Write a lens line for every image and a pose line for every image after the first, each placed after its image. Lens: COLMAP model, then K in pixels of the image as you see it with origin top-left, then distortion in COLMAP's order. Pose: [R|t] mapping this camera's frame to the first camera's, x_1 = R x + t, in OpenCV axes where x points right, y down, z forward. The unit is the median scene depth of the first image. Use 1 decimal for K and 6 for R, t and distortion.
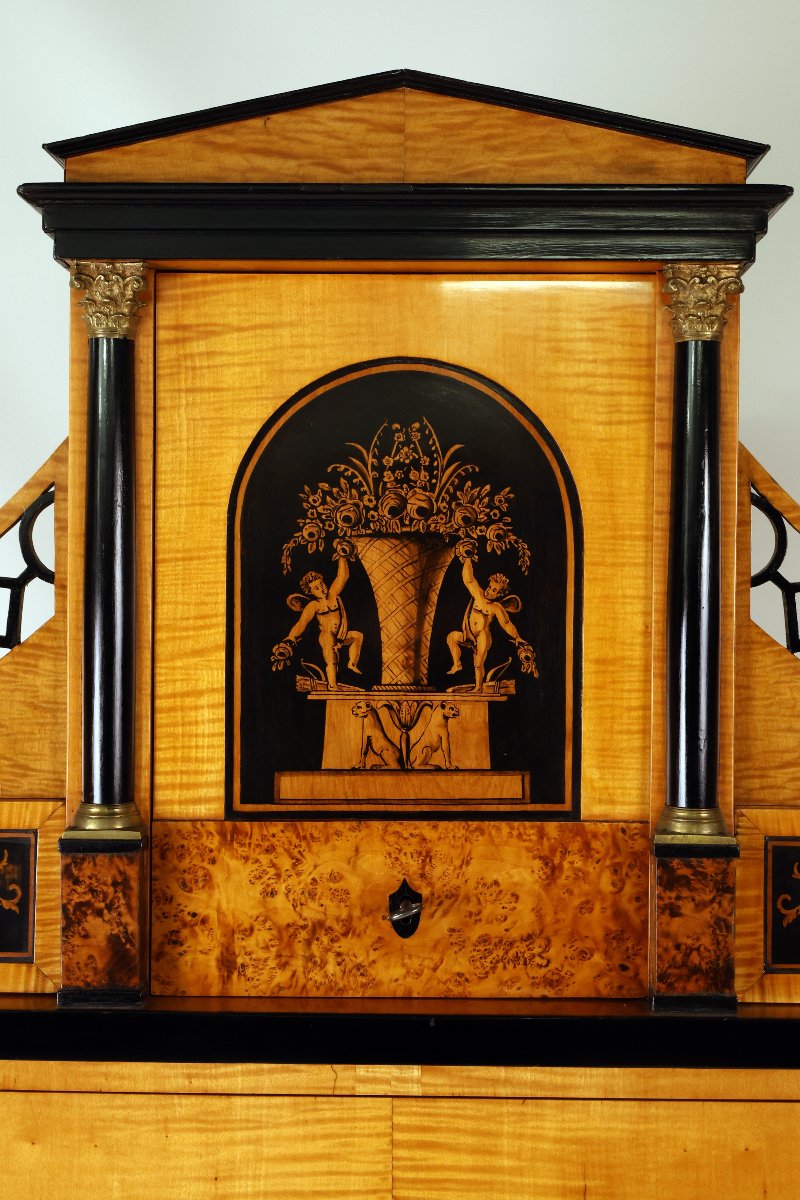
lens RADIAL K [[1713.3, 0, 400.0], [0, 1713.3, 600.0], [0, 0, 1]] dist [0.070542, -0.369051]
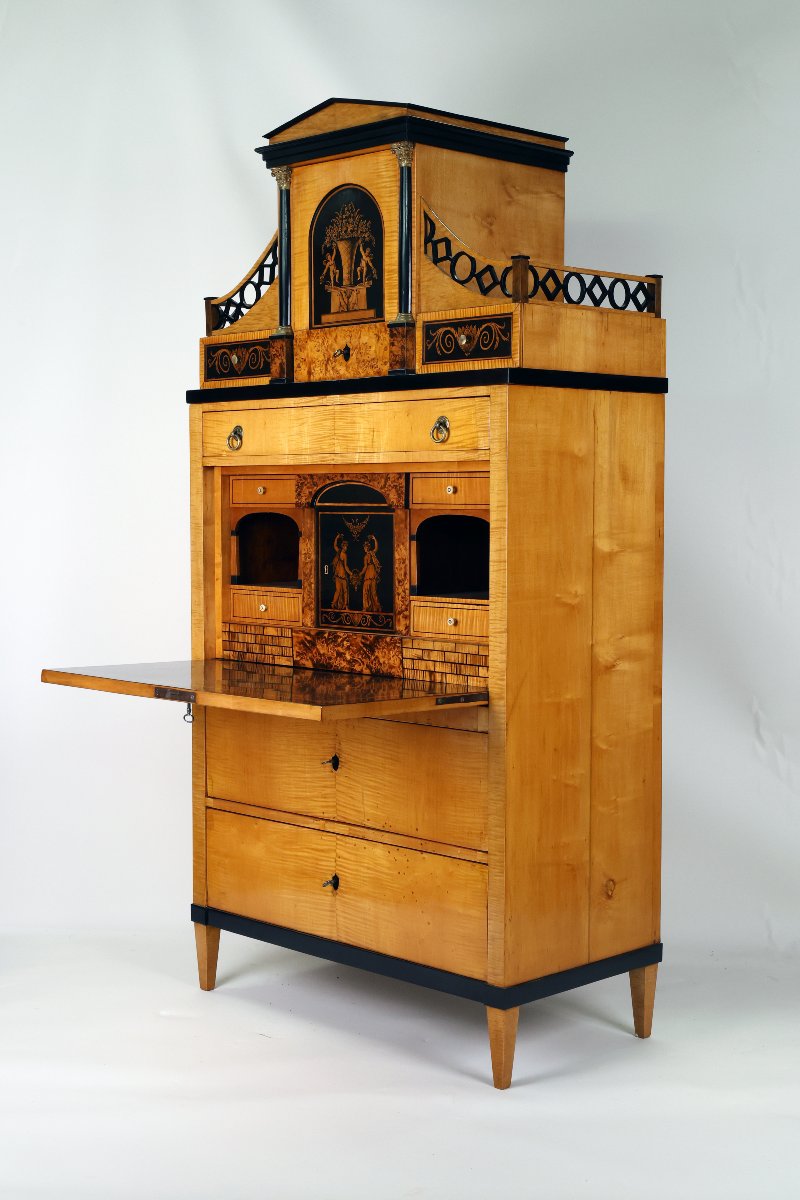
lens RADIAL K [[1713.3, 0, 400.0], [0, 1713.3, 600.0], [0, 0, 1]] dist [0.070542, -0.369051]
pose [[0.726973, 0.035710, -0.685737, 2.367962], [0.003374, 0.998449, 0.055571, 0.472878], [0.686658, -0.042712, 0.725725, -1.356053]]
